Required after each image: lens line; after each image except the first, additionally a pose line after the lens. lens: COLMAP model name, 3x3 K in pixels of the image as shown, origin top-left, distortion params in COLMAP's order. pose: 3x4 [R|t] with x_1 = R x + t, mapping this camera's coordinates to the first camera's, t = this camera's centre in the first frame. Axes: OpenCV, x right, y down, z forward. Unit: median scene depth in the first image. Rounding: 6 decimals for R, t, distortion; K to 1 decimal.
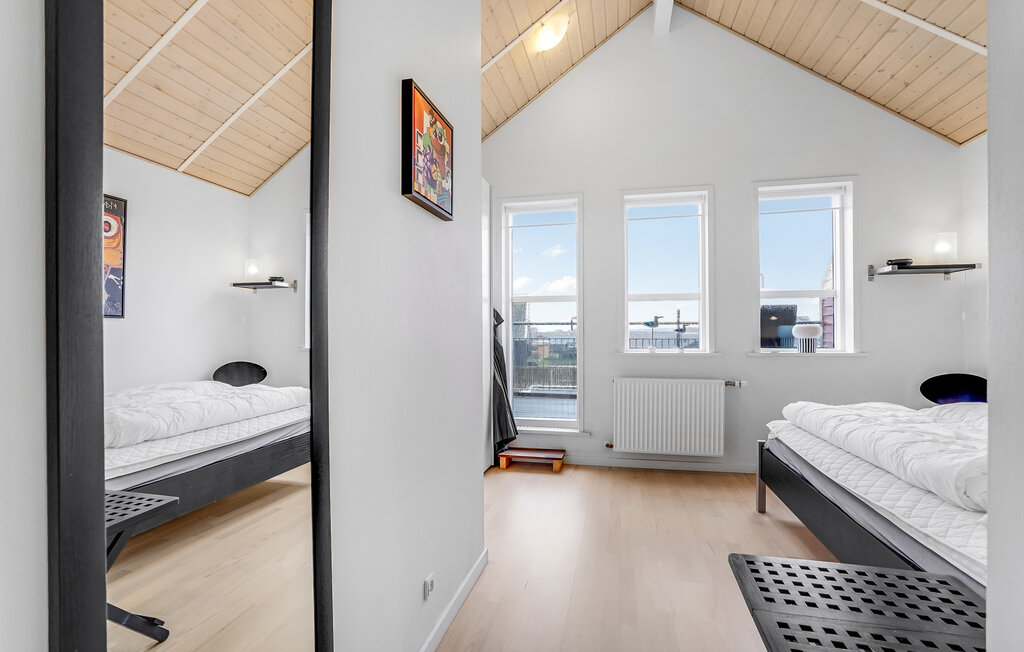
lens RADIAL K [[474.5, 0, 506.1], [0, 474.5, 332.1], [0, 0, 1]] dist [-0.003714, 0.000441]
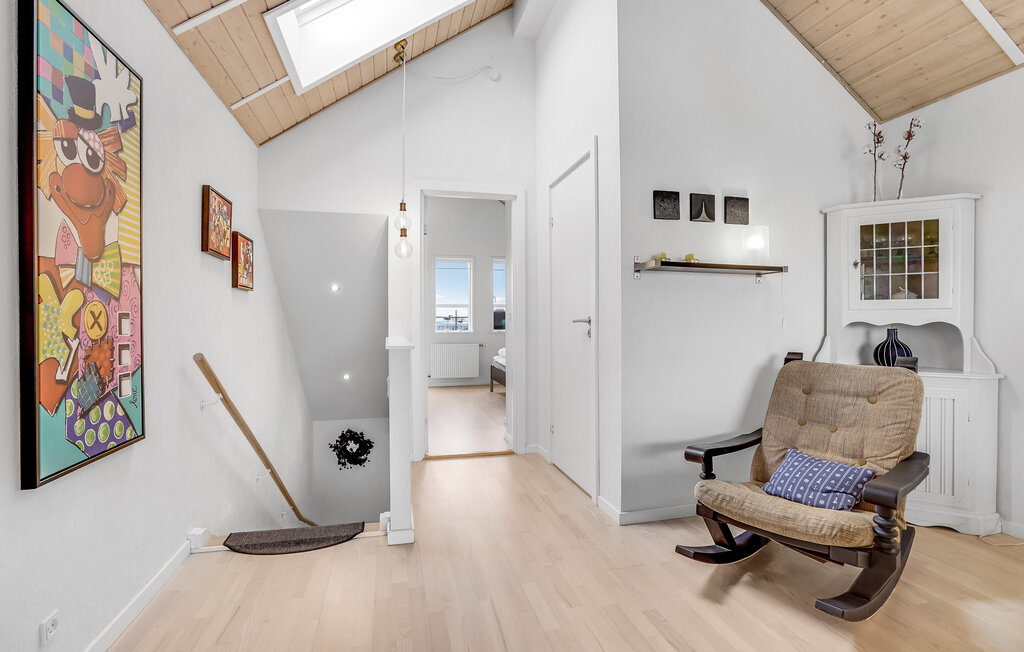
lens RADIAL K [[474.5, 0, 508.8], [0, 474.5, 322.1], [0, 0, 1]] dist [-0.003714, 0.000441]
pose [[0.880999, 0.001506, 0.473116, -0.456621], [-0.003982, 0.999983, 0.004232, -0.011758], [-0.473102, -0.005612, 0.880990, -1.000474]]
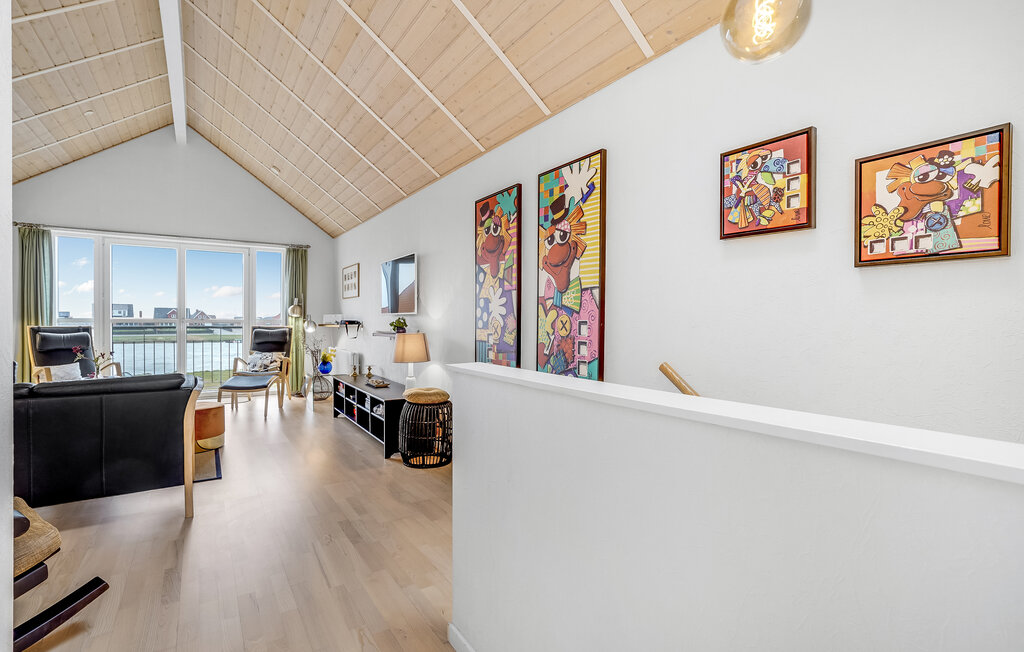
lens RADIAL K [[474.5, 0, 492.0], [0, 474.5, 325.1], [0, 0, 1]] dist [-0.003714, 0.000441]
pose [[-0.692278, 0.004785, -0.721615, 1.604926], [-0.001434, 0.999967, 0.008006, -0.032887], [0.721630, 0.006577, -0.692248, 3.082100]]
